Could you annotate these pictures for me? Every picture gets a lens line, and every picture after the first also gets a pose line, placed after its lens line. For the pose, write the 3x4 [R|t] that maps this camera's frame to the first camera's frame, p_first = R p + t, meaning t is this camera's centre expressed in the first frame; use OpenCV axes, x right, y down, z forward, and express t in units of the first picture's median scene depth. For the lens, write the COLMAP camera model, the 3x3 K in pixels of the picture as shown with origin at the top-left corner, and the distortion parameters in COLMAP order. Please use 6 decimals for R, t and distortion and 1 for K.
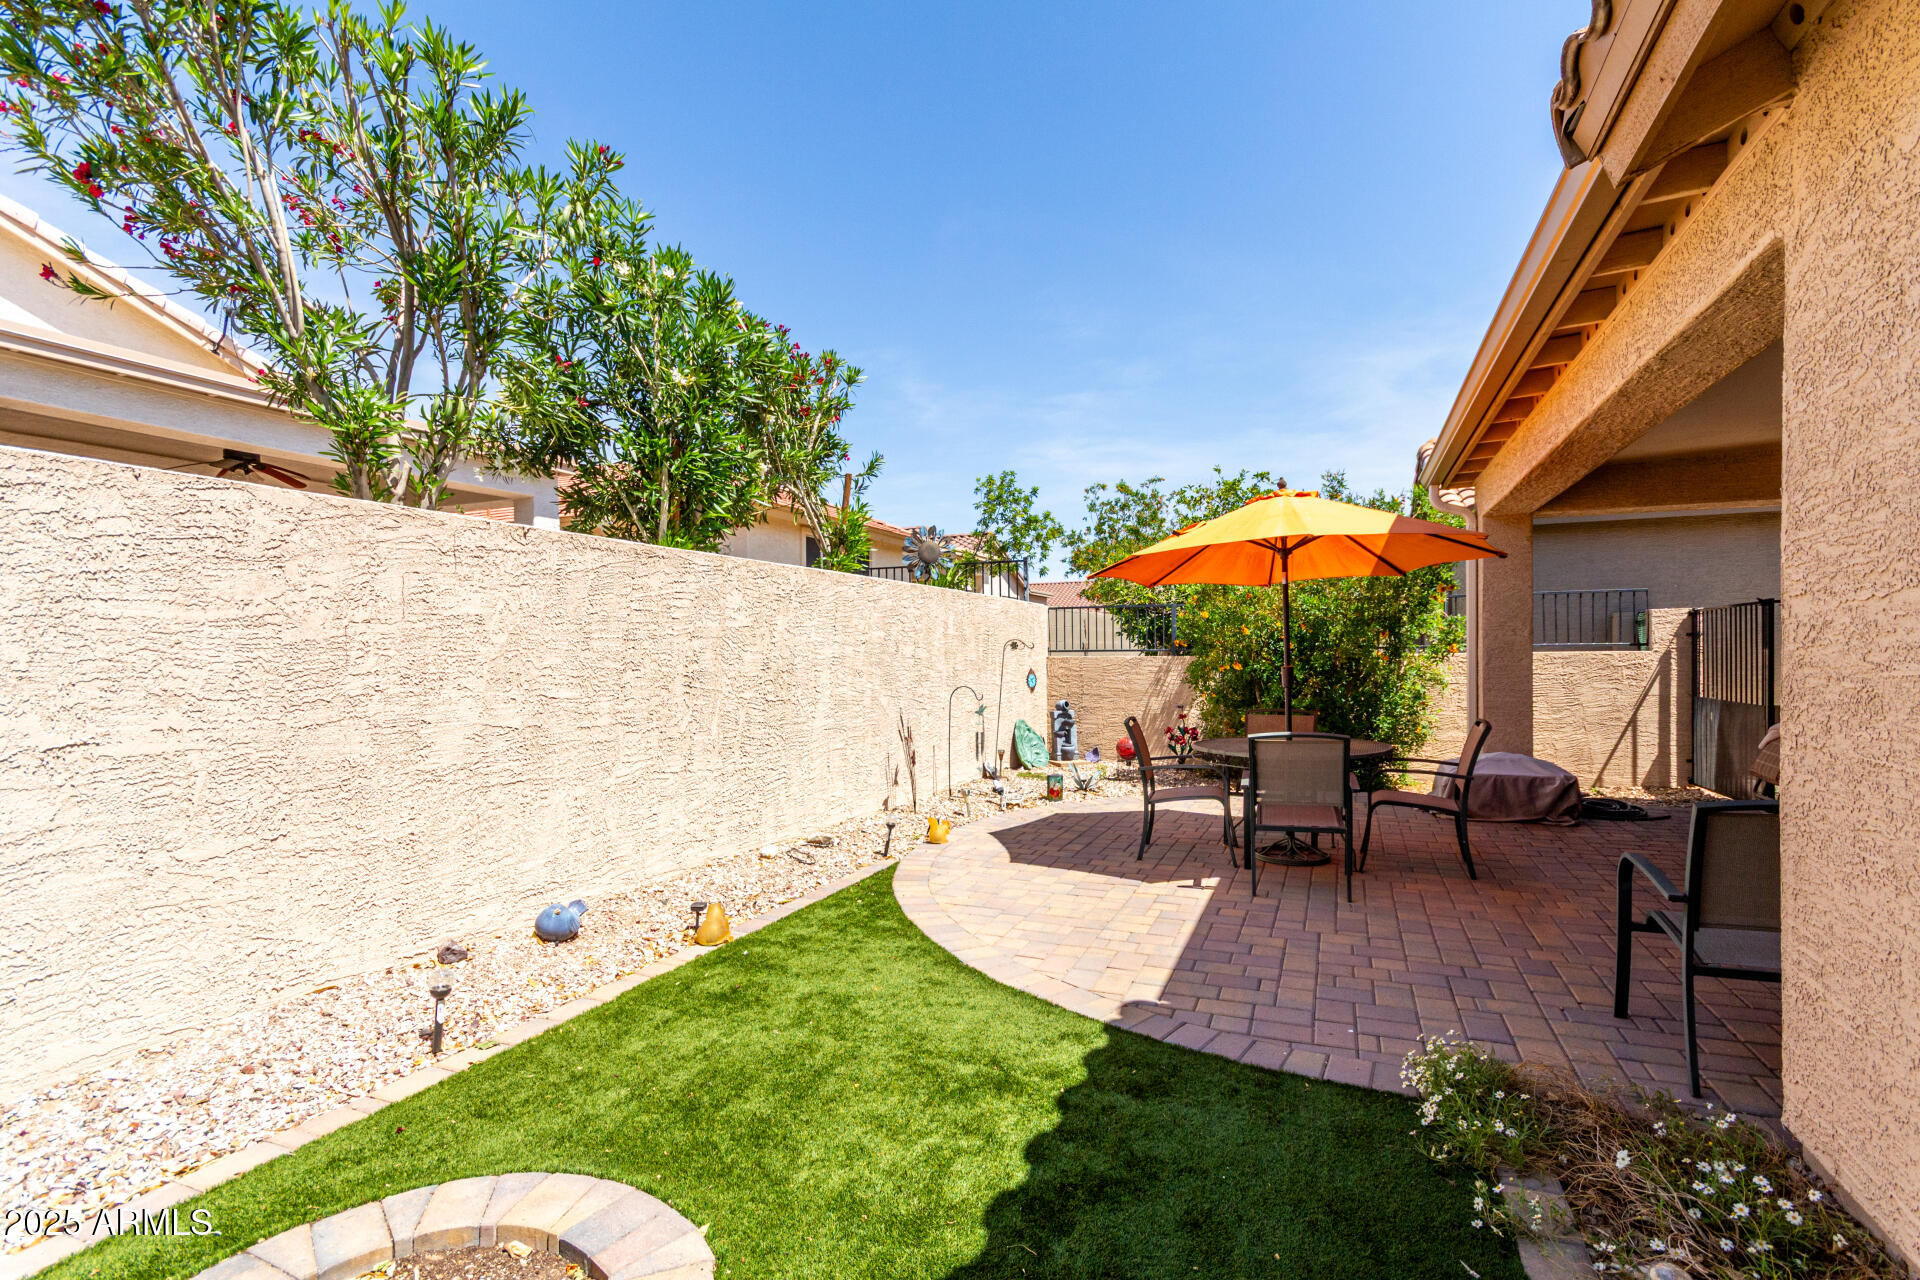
lens RADIAL K [[896.4, 0, 955.1], [0, 896.4, 665.7], [0, 0, 1]] dist [-0.001344, 0.000017]
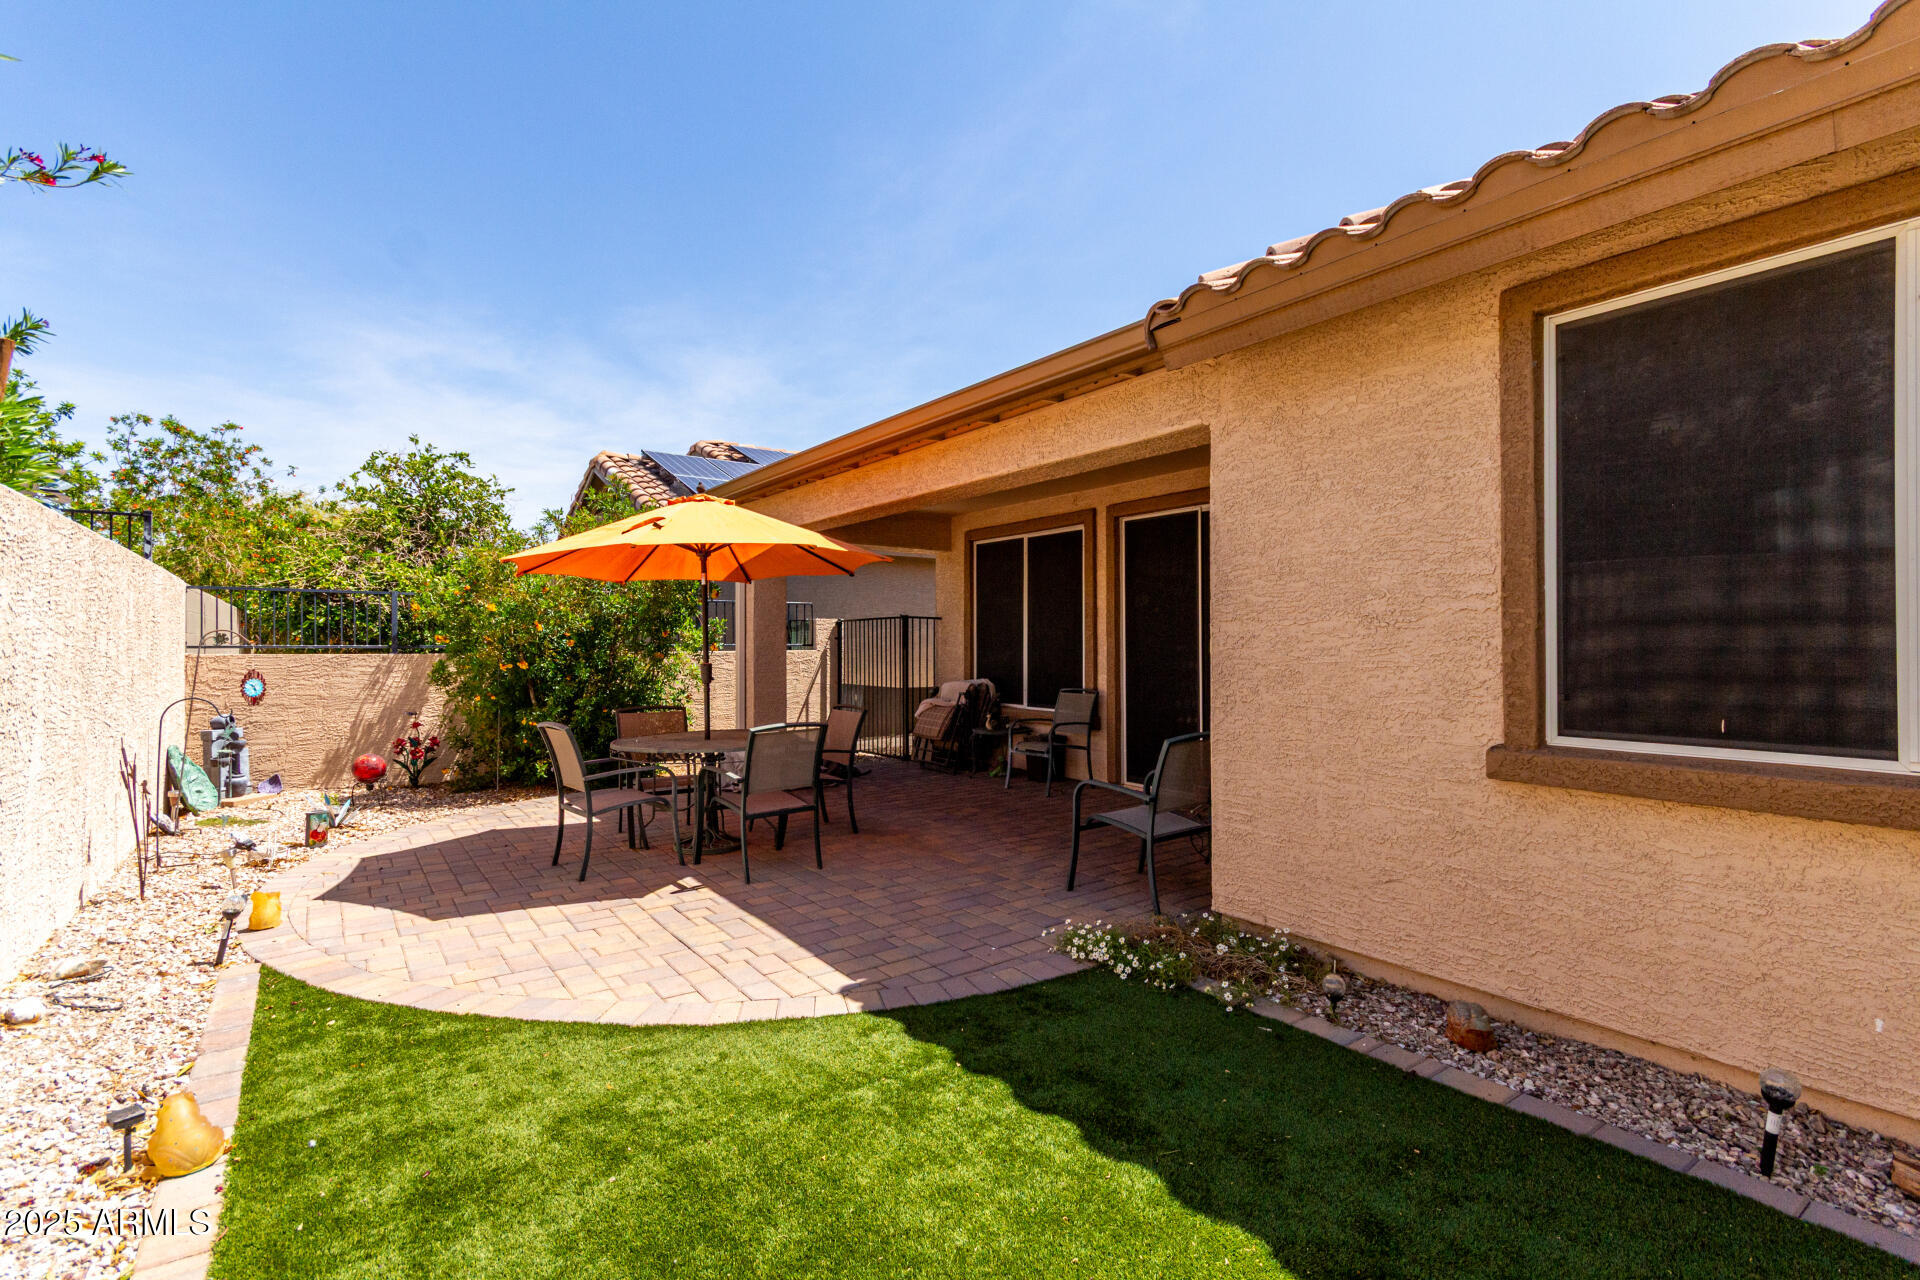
lens RADIAL K [[894.3, 0, 960.0], [0, 894.3, 640.0], [0, 0, 1]] dist [-0.000357, -0.000004]
pose [[0.502095, 0.013852, 0.864702, -0.534815], [0.009211, 0.999729, -0.021363, -0.002295], [-0.864764, 0.018691, 0.501831, 0.309736]]
